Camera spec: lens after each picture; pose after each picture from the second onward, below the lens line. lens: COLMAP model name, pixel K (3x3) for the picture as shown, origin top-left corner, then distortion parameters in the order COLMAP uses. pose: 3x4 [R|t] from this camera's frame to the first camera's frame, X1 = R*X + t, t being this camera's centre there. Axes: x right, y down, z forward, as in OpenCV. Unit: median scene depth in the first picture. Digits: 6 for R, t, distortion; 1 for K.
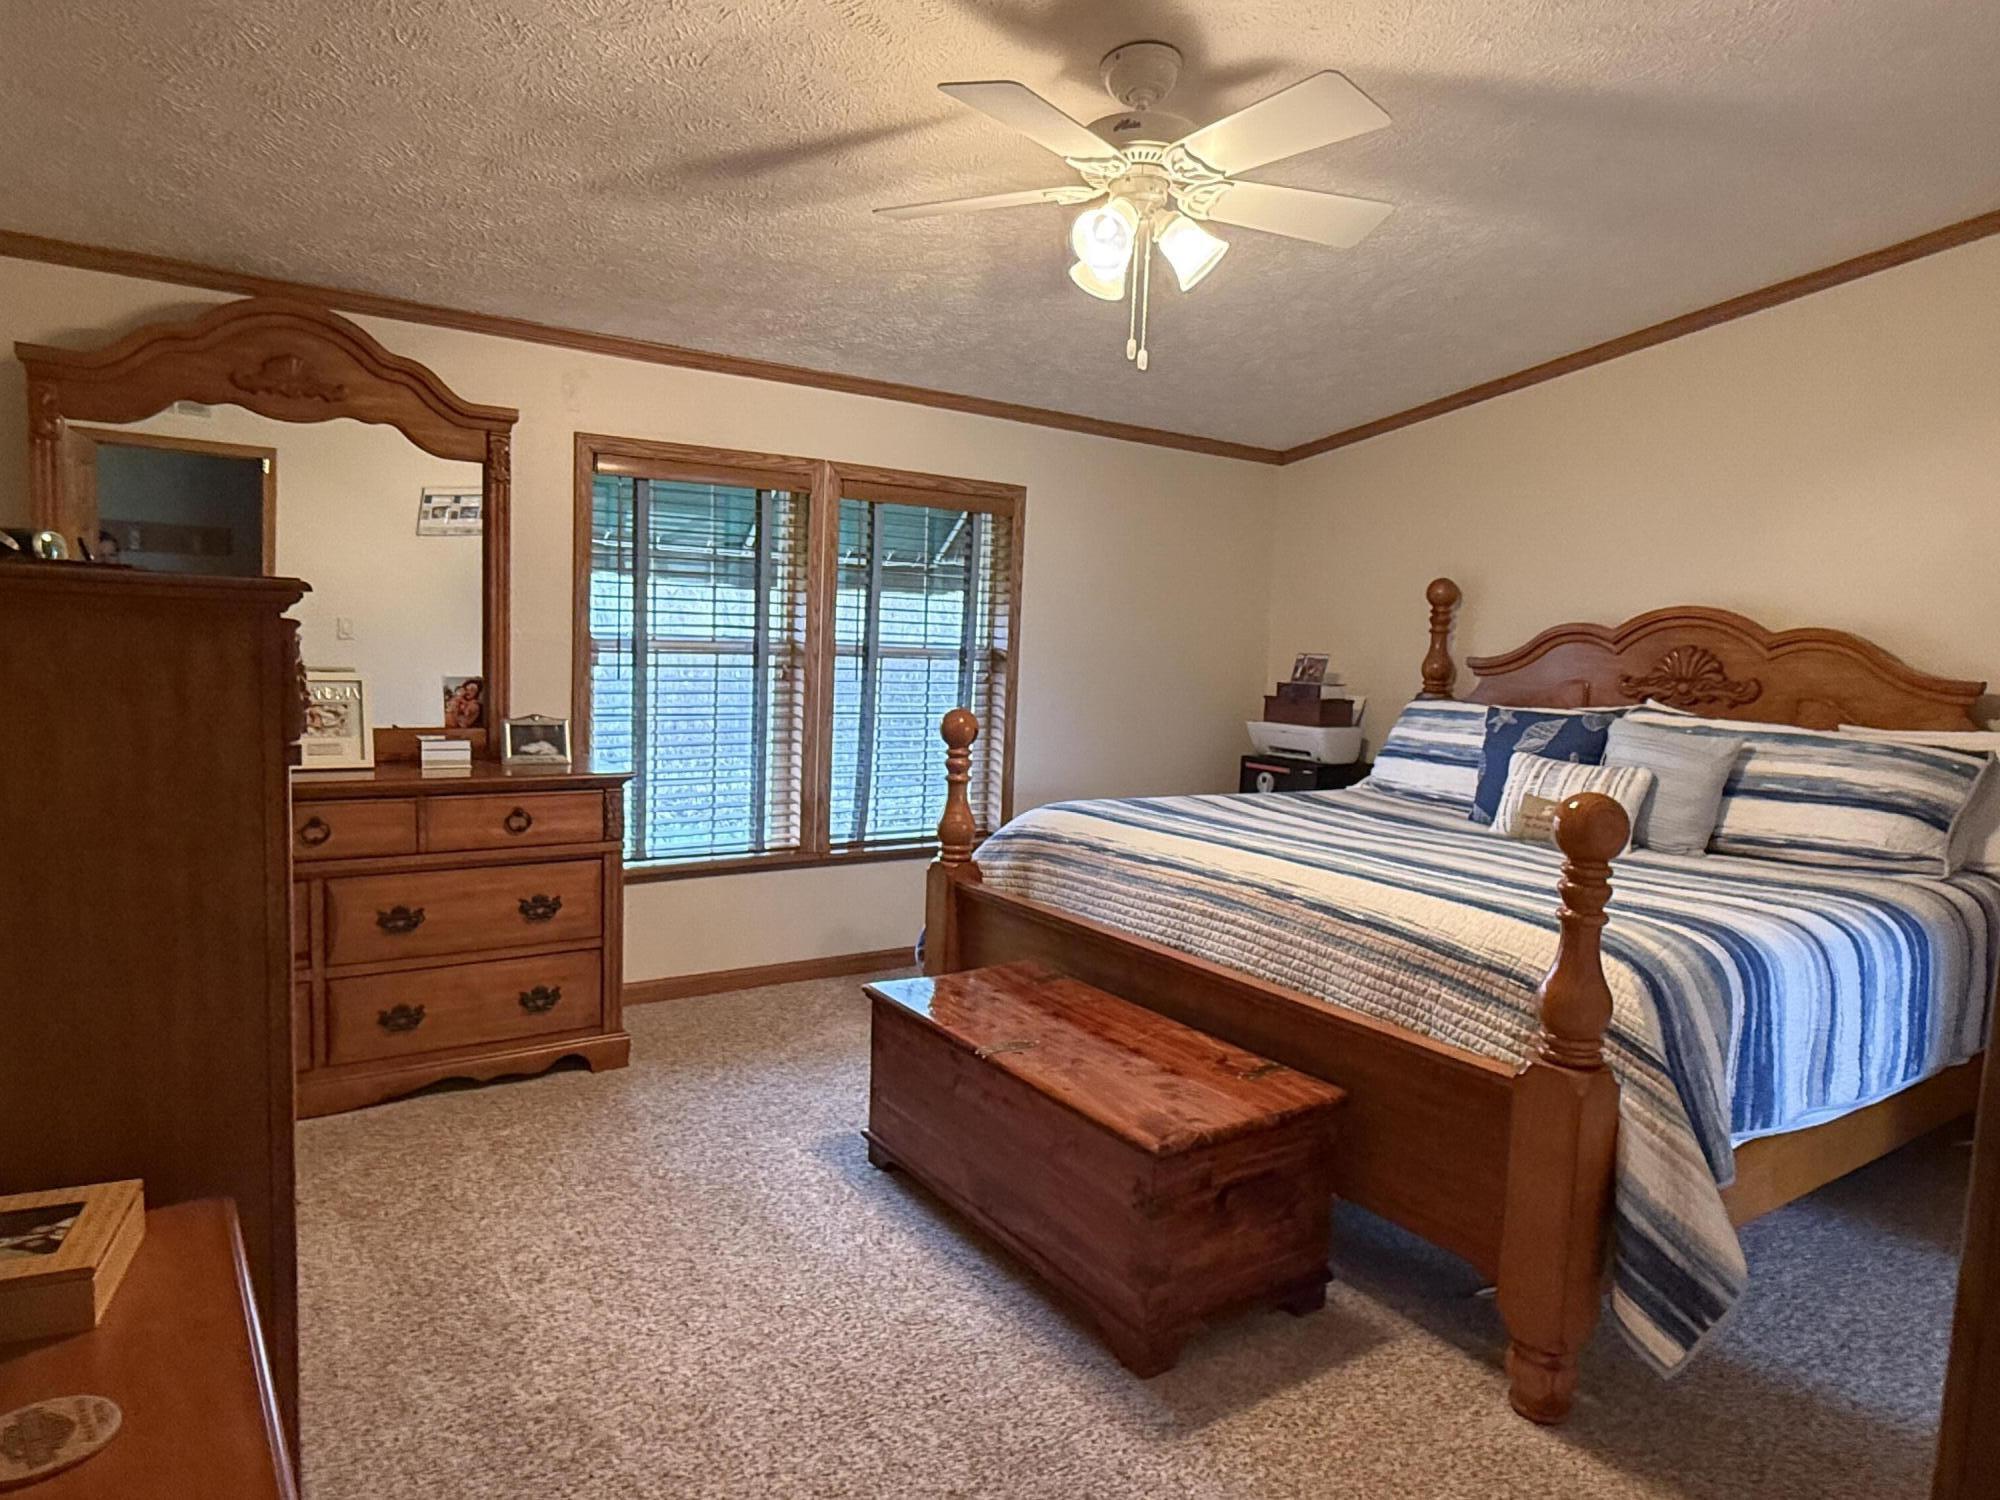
lens RADIAL K [[1310.9, 0, 1000.0], [0, 1310.9, 750.0], [0, 0, 1]] dist [0.052577, -0.000057]
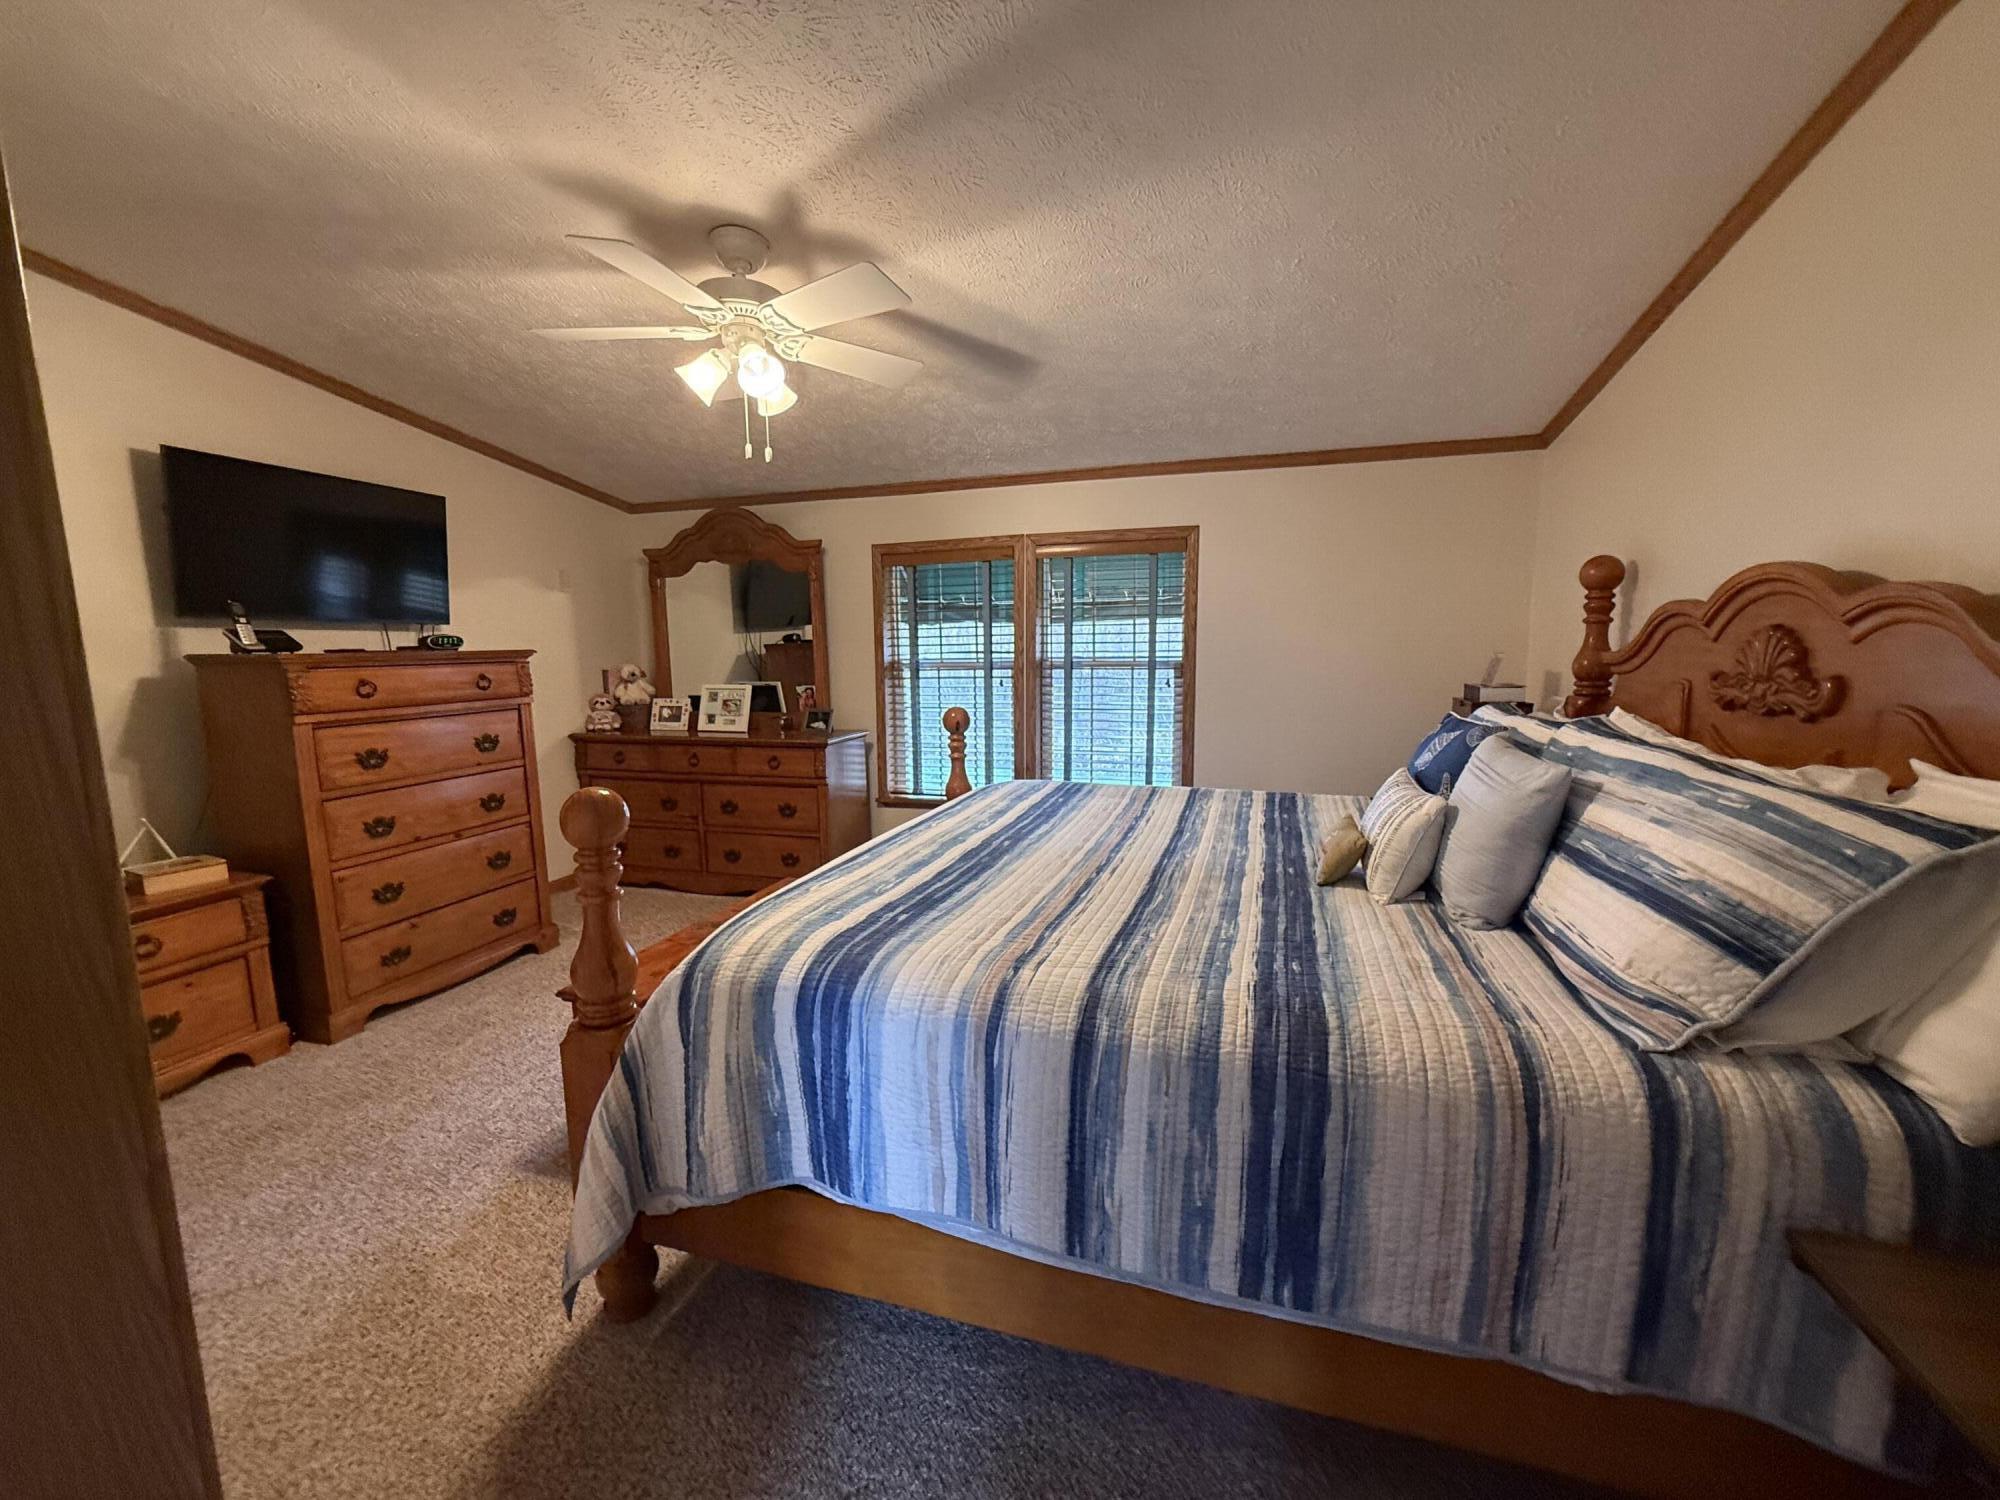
lens RADIAL K [[824.2, 0, 1000.0], [0, 824.2, 750.0], [0, 0, 1]] dist [-0.000885, -0.000589]
pose [[0.585656, 0.055734, -0.808641, 0.630637], [-0.036293, 0.998436, 0.042530, -0.021429], [0.809747, 0.004440, 0.586762, 0.472048]]
